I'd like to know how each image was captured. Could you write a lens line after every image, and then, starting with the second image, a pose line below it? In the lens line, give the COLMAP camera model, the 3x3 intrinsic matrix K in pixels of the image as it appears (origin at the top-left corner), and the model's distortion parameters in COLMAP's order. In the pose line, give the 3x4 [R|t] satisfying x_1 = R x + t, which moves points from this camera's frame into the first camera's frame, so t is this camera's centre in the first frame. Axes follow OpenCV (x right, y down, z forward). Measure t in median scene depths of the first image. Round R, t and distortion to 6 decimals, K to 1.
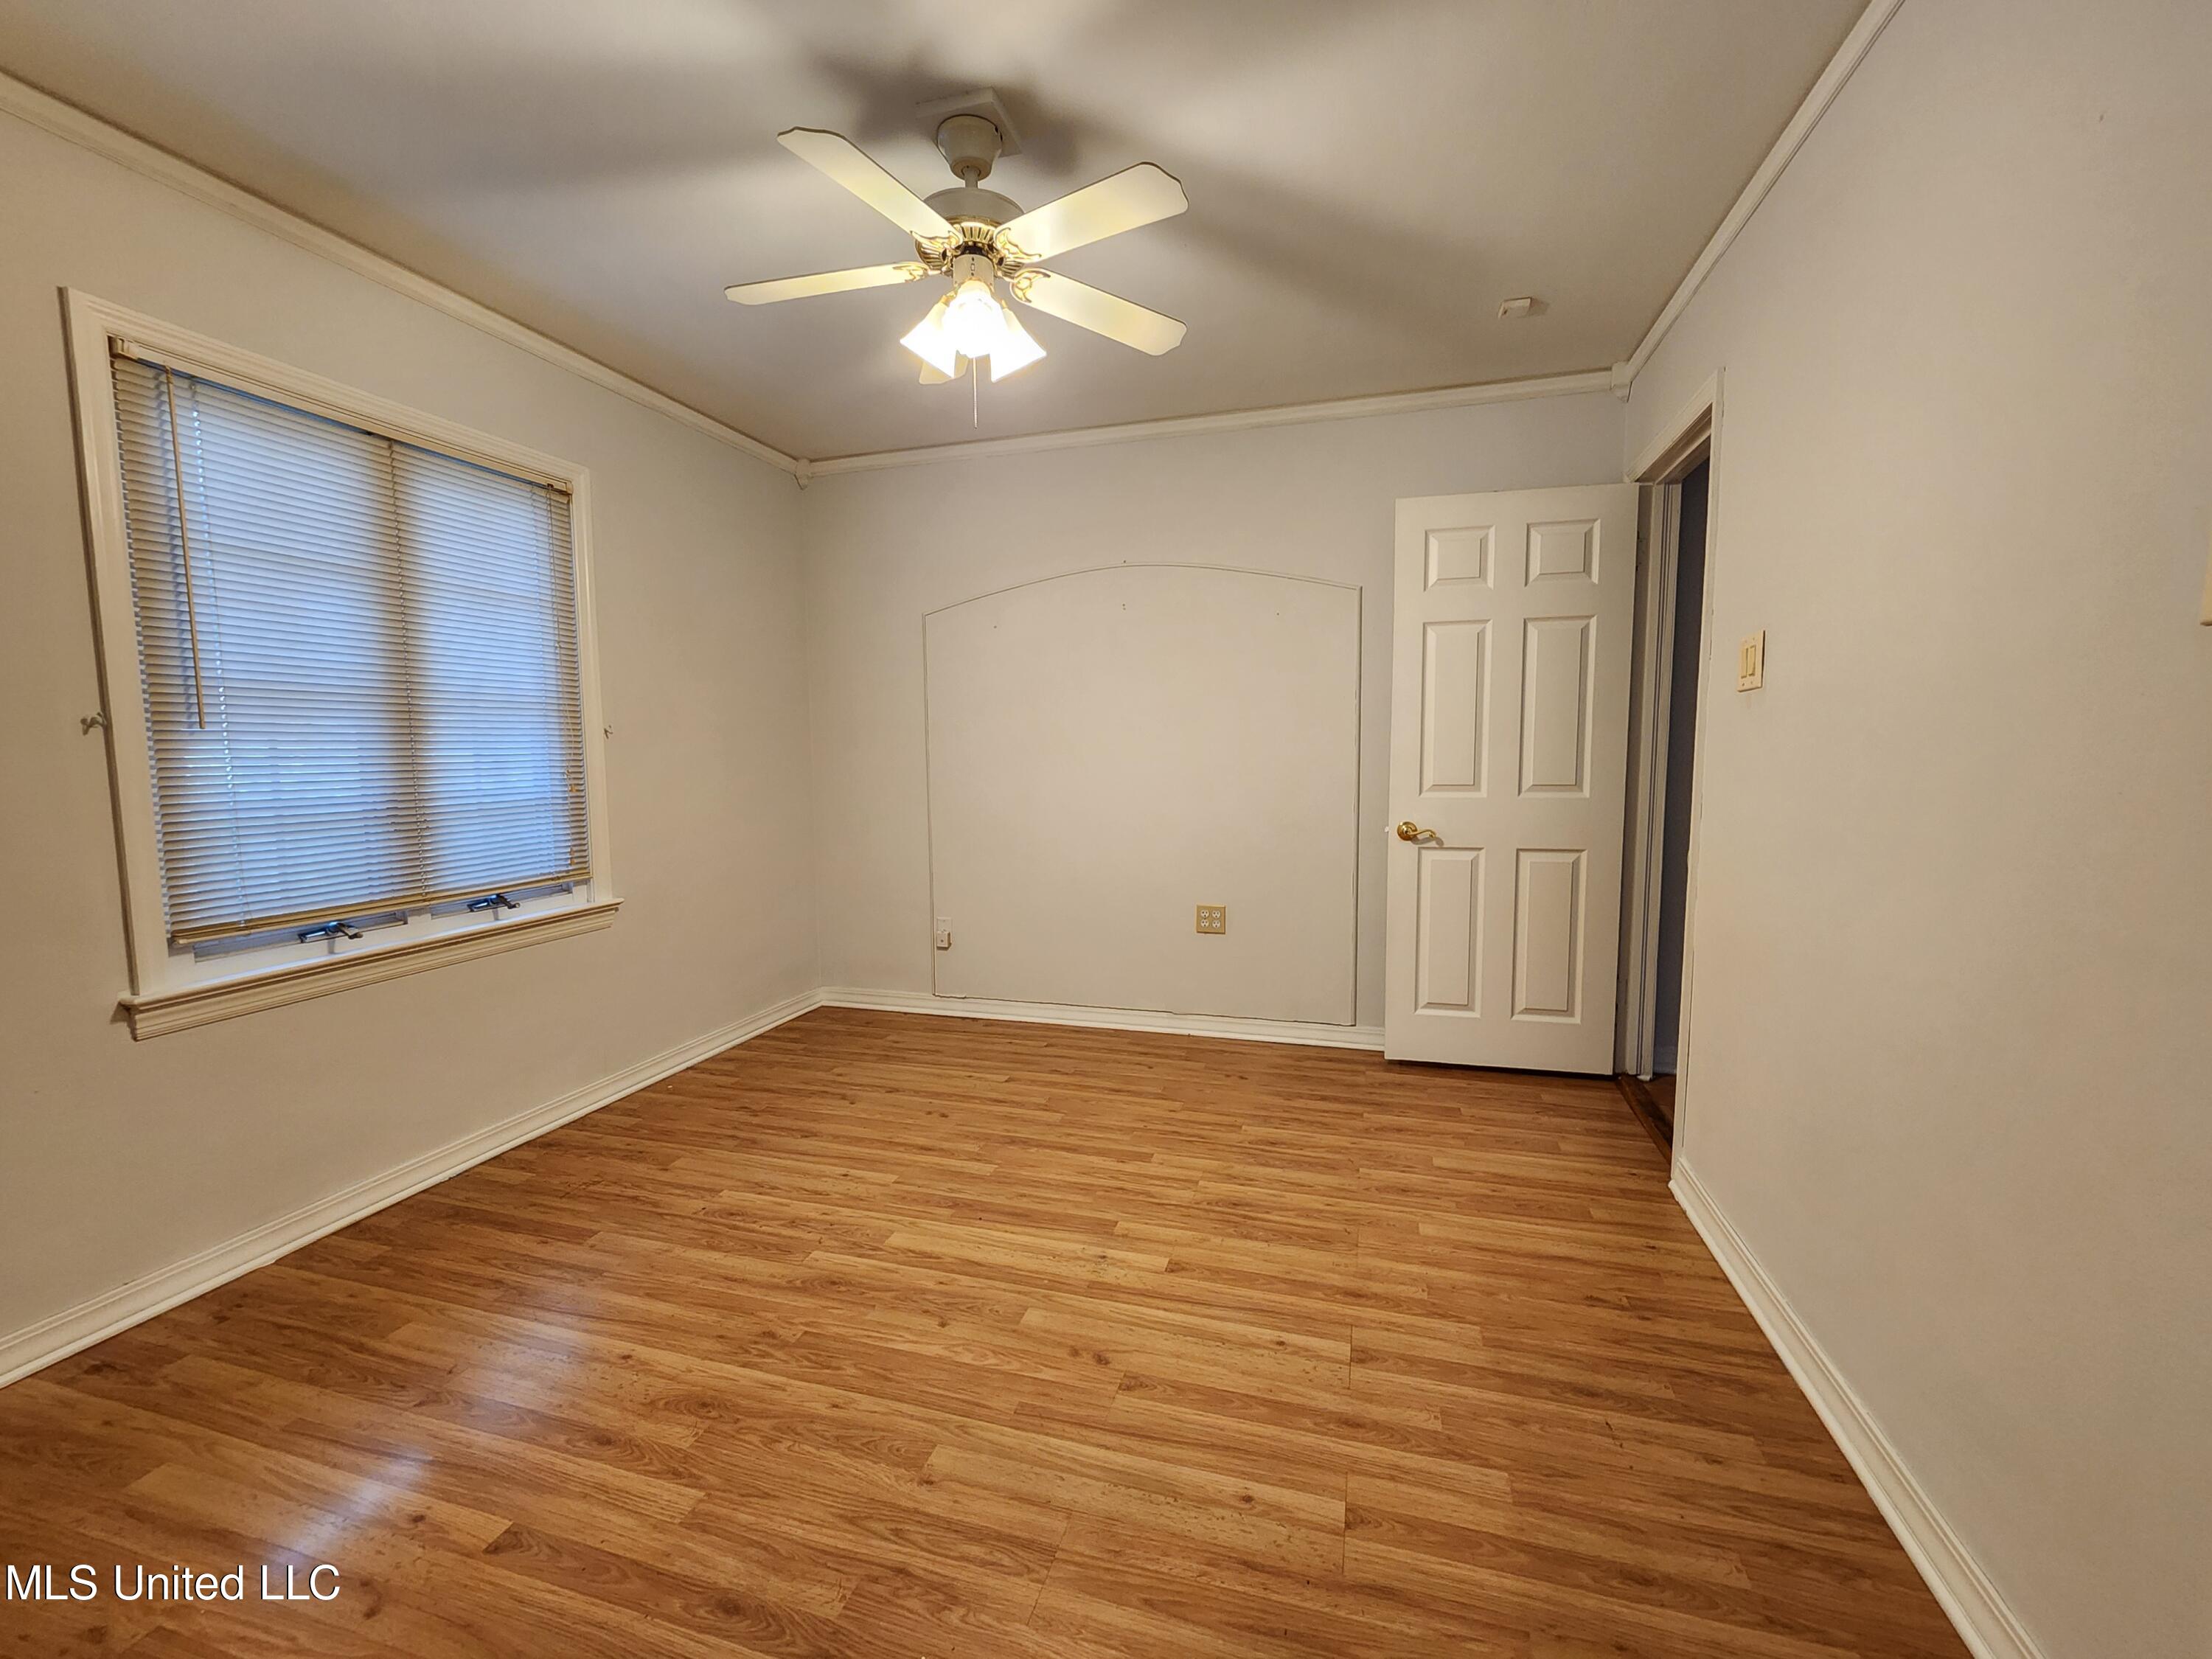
lens RADIAL K [[895.7, 0, 1109.1], [0, 895.7, 829.4], [0, 0, 1]] dist [-0.003426, -0.001455]
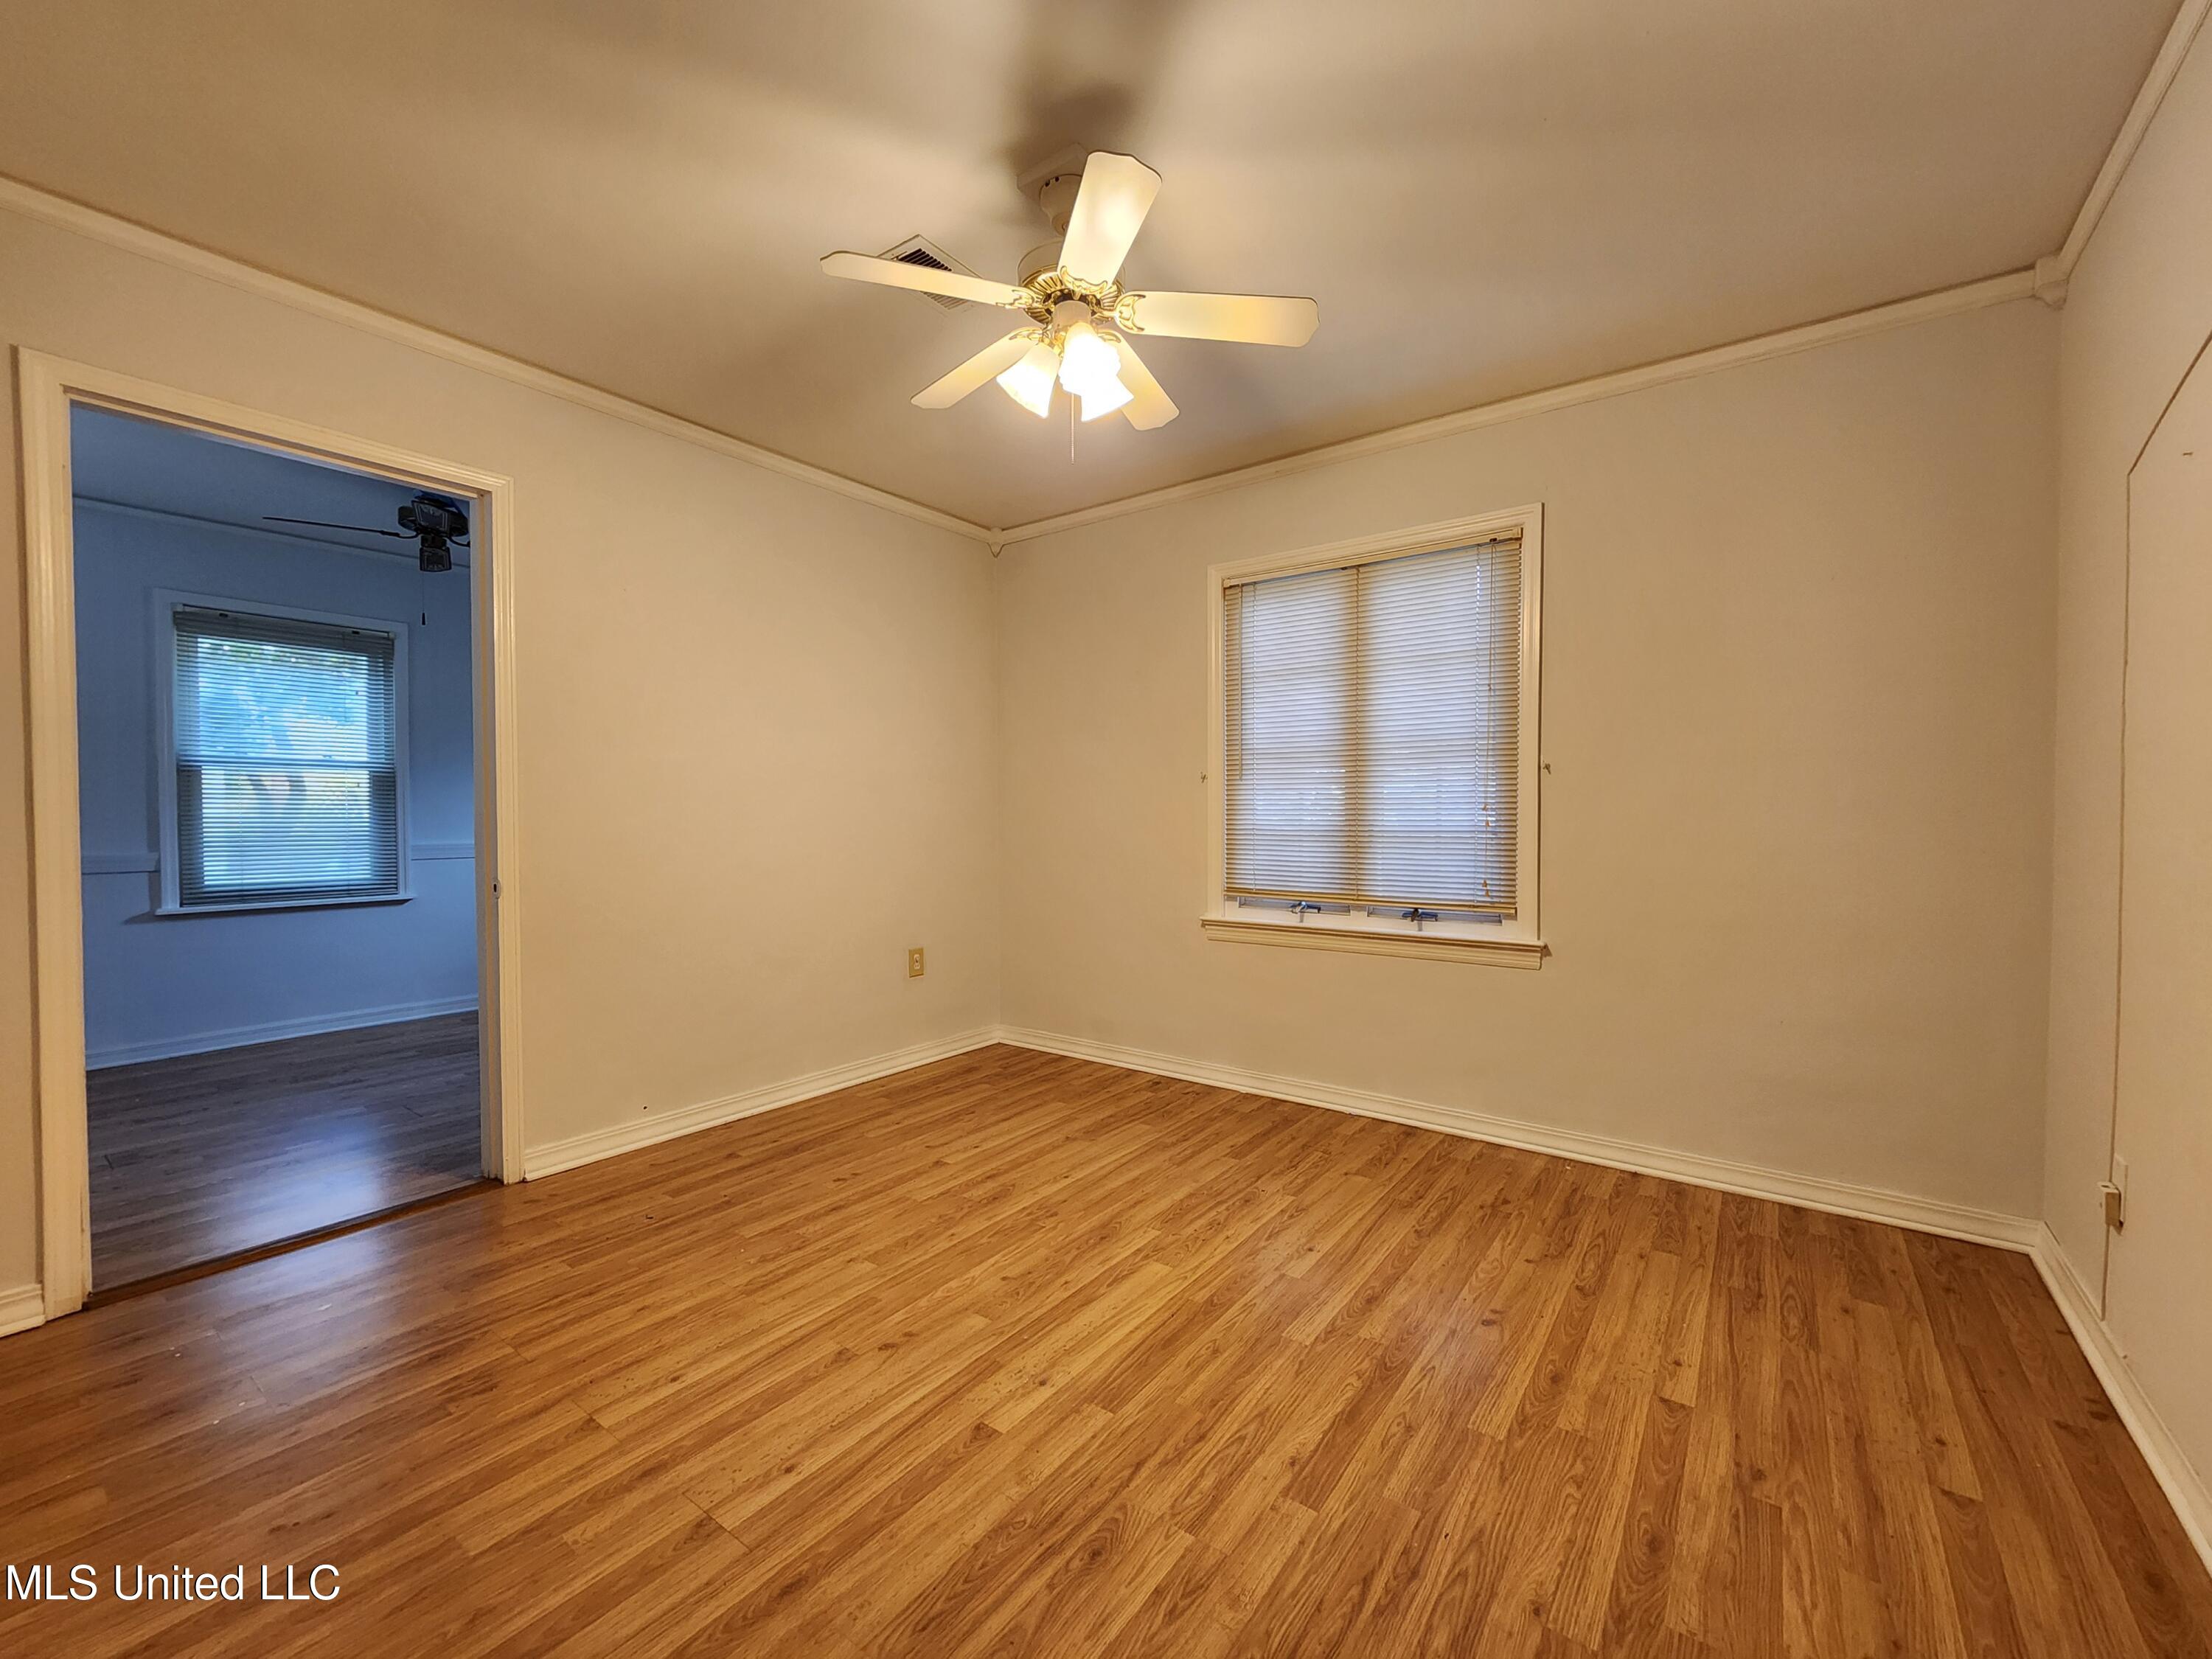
lens RADIAL K [[895.7, 0, 1100.3], [0, 895.7, 833.0], [0, 0, 1]] dist [-0.003426, -0.001455]
pose [[-0.336592, 0.030574, -0.941154, 0.691898], [-0.084330, 0.994478, 0.062465, -0.079944], [0.937867, 0.100392, -0.332155, 1.191117]]
